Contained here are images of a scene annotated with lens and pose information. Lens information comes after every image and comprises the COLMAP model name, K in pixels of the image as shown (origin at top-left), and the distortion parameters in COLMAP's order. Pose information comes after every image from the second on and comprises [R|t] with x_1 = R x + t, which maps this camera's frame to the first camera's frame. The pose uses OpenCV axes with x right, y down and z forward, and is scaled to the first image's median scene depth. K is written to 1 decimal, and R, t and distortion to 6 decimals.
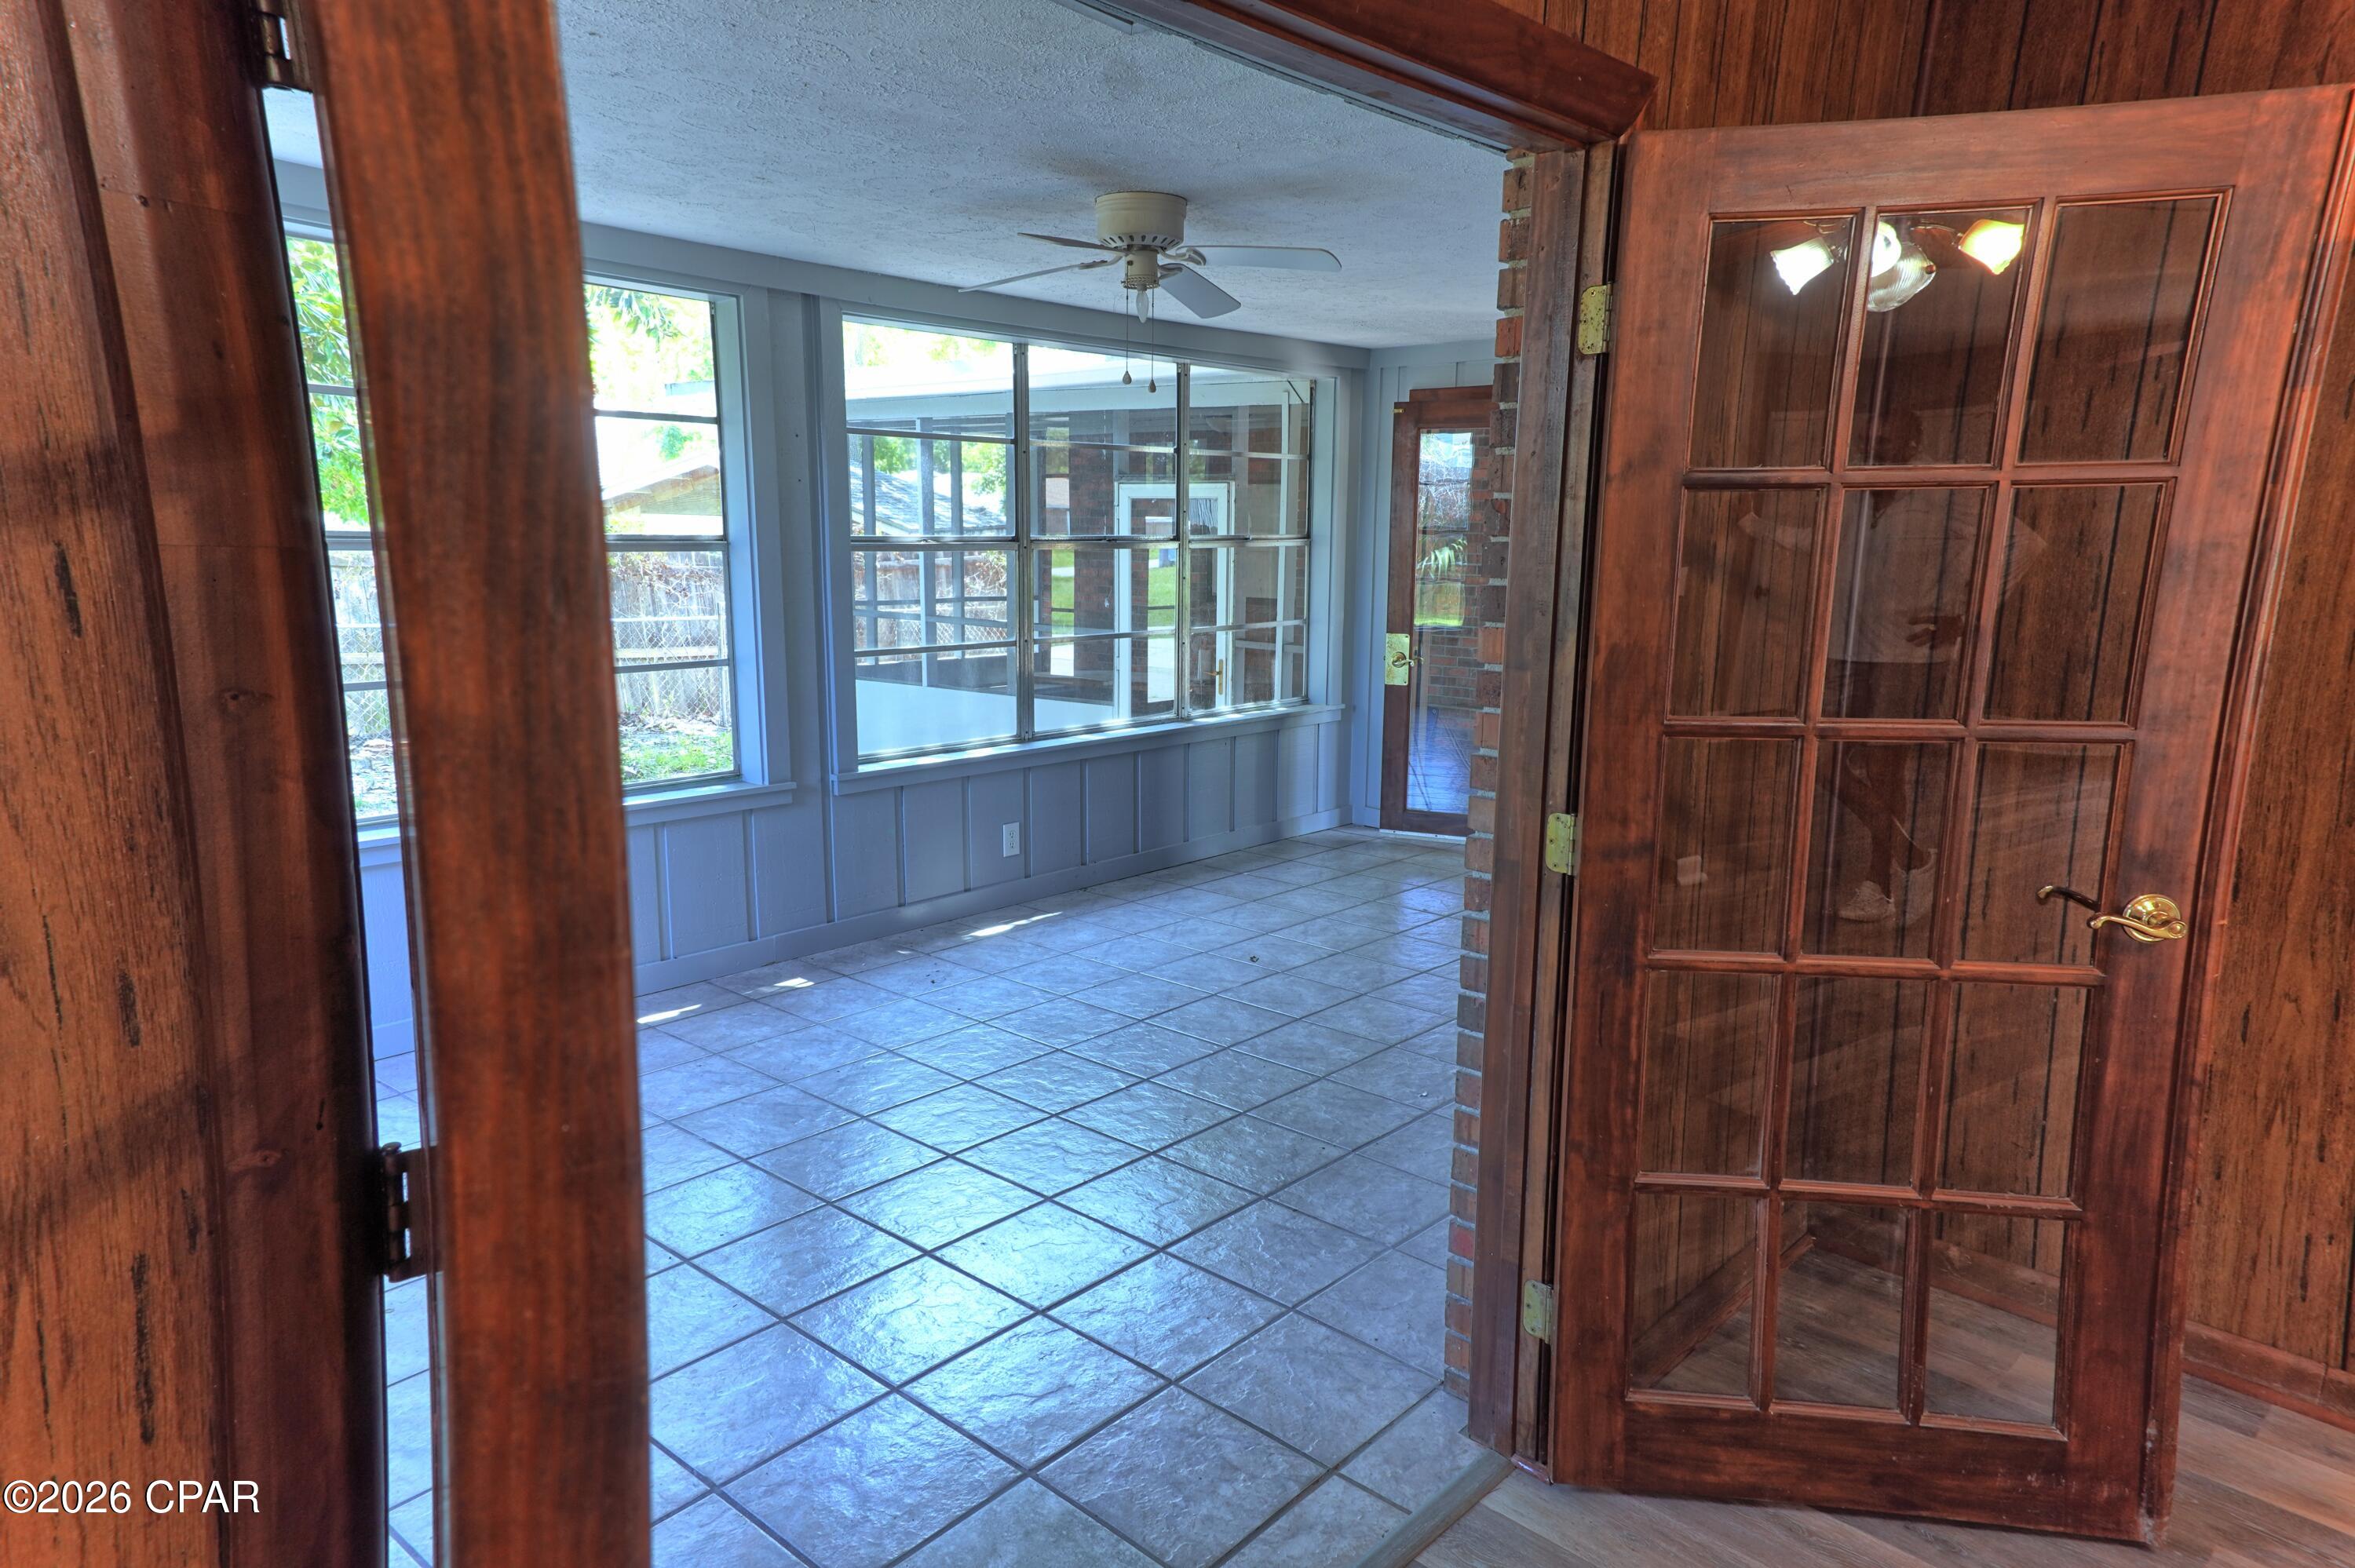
lens RADIAL K [[1529.5, 0, 1178.0], [0, 1529.5, 791.0], [0, 0, 1]] dist [0.001657, 0.247907]
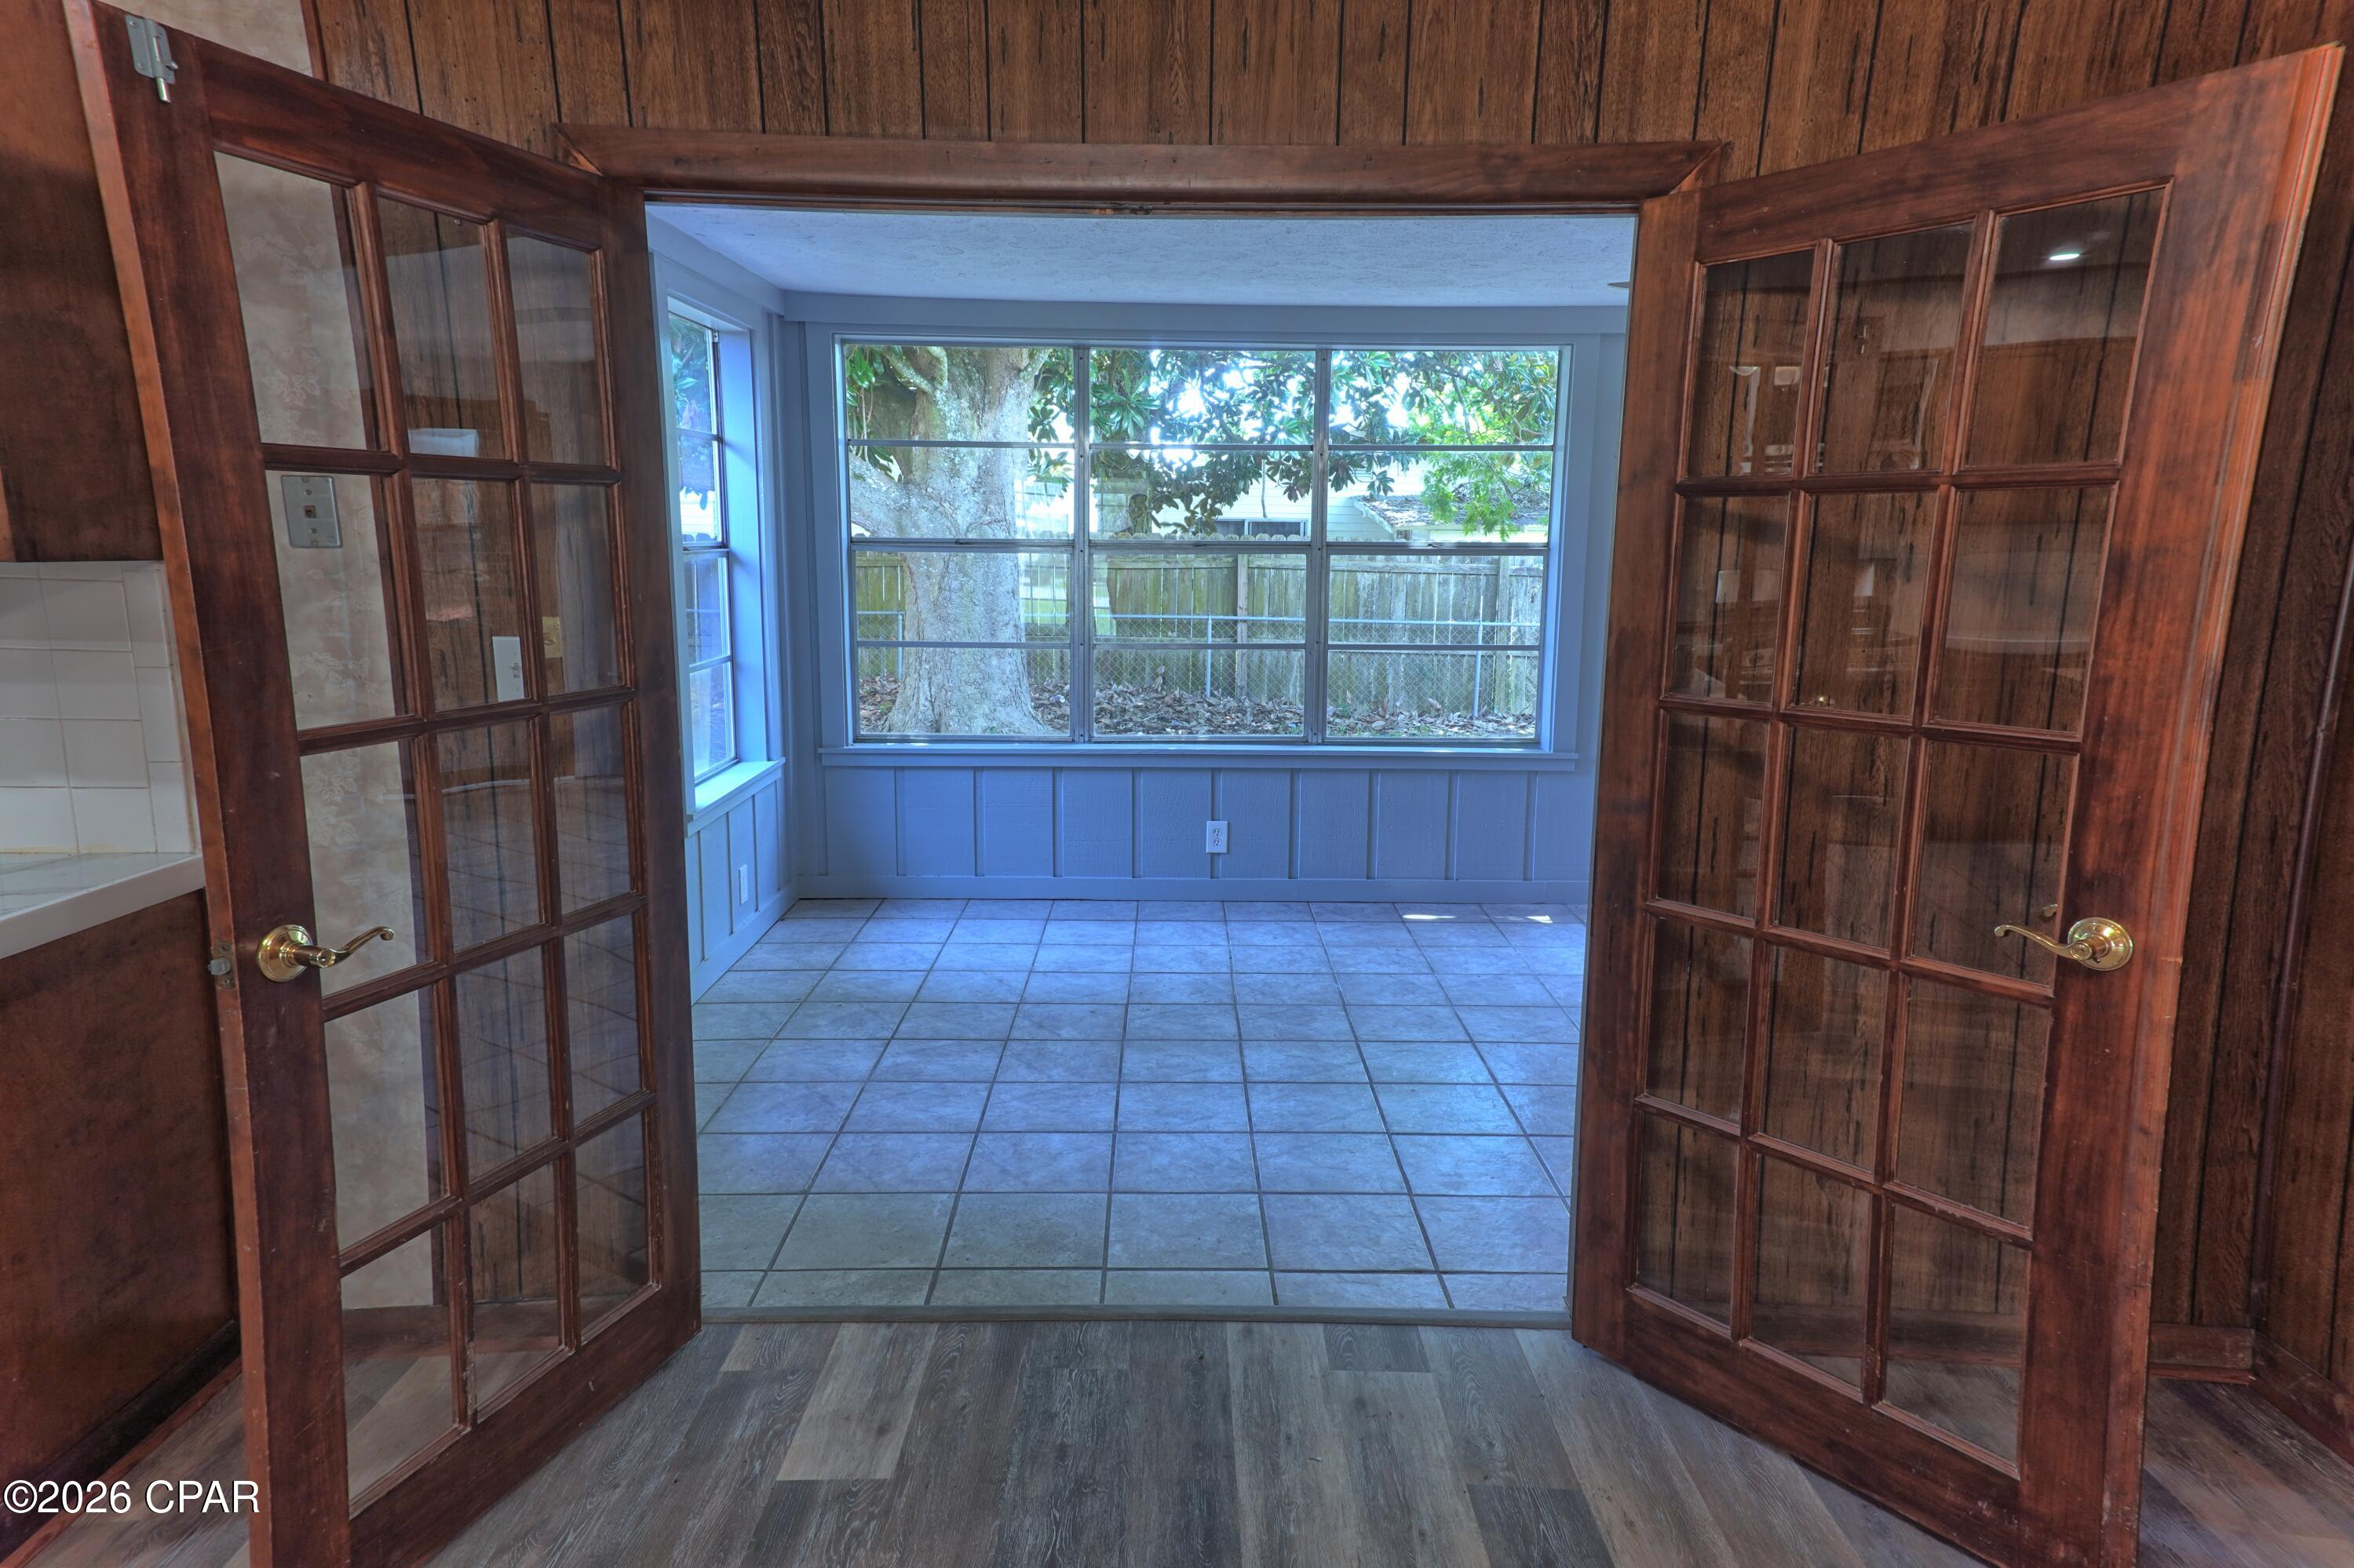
lens RADIAL K [[1528.9, 0, 1177.5], [0, 1528.9, 791.0], [0, 0, 1]] dist [0.001657, 0.247907]
pose [[0.671360, 0.122088, -0.731006, 0.895149], [-0.129332, 0.990503, 0.046649, 0.017099], [0.729759, 0.063224, 0.680775, -0.045872]]
